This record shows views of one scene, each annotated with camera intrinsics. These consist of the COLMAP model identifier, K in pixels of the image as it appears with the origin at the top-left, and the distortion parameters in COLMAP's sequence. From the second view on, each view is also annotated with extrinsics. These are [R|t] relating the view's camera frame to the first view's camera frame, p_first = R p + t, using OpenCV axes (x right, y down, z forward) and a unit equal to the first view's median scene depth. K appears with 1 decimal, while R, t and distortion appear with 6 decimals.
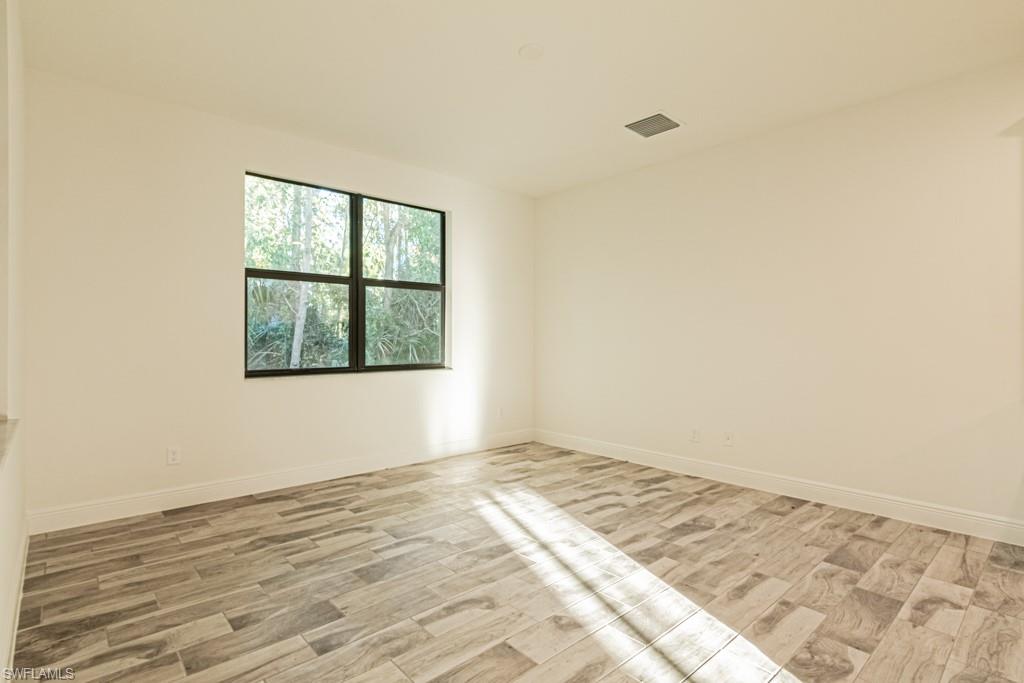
lens RADIAL K [[506.2, 0, 512.0], [0, 506.2, 341.5], [0, 0, 1]] dist [-0.001924, -0.001063]
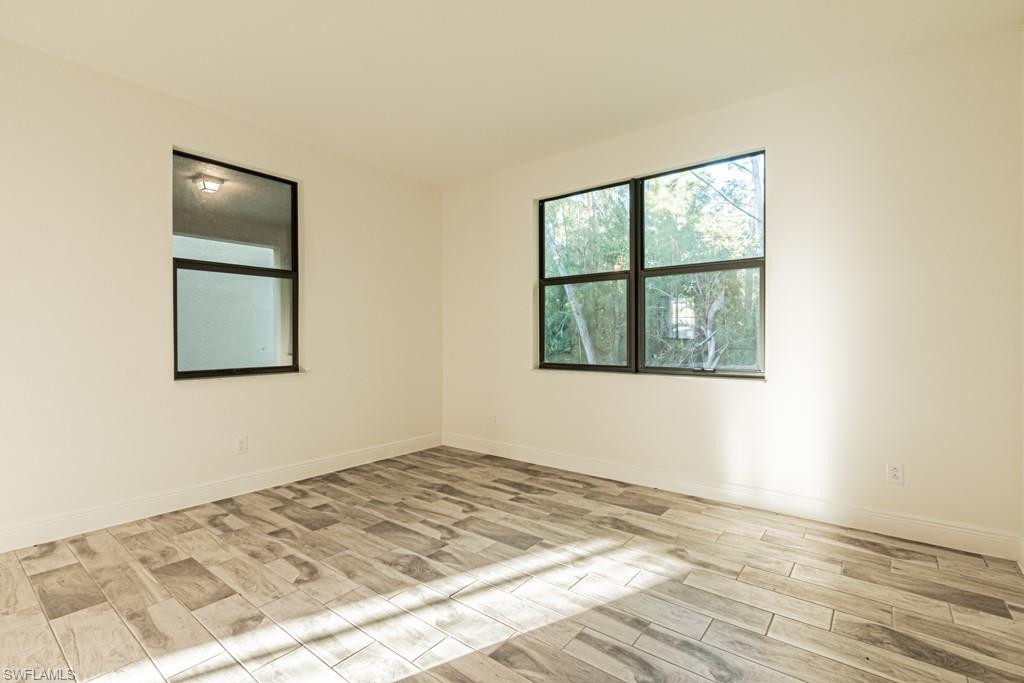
lens RADIAL K [[480.1, 0, 512.0], [0, 480.1, 341.5], [0, 0, 1]] dist [-0.001257, -0.000634]
pose [[0.155201, 0.007312, -0.987856, 0.743669], [-0.005751, 0.999962, 0.006498, -0.000765], [0.987866, 0.004673, 0.155237, 0.918178]]
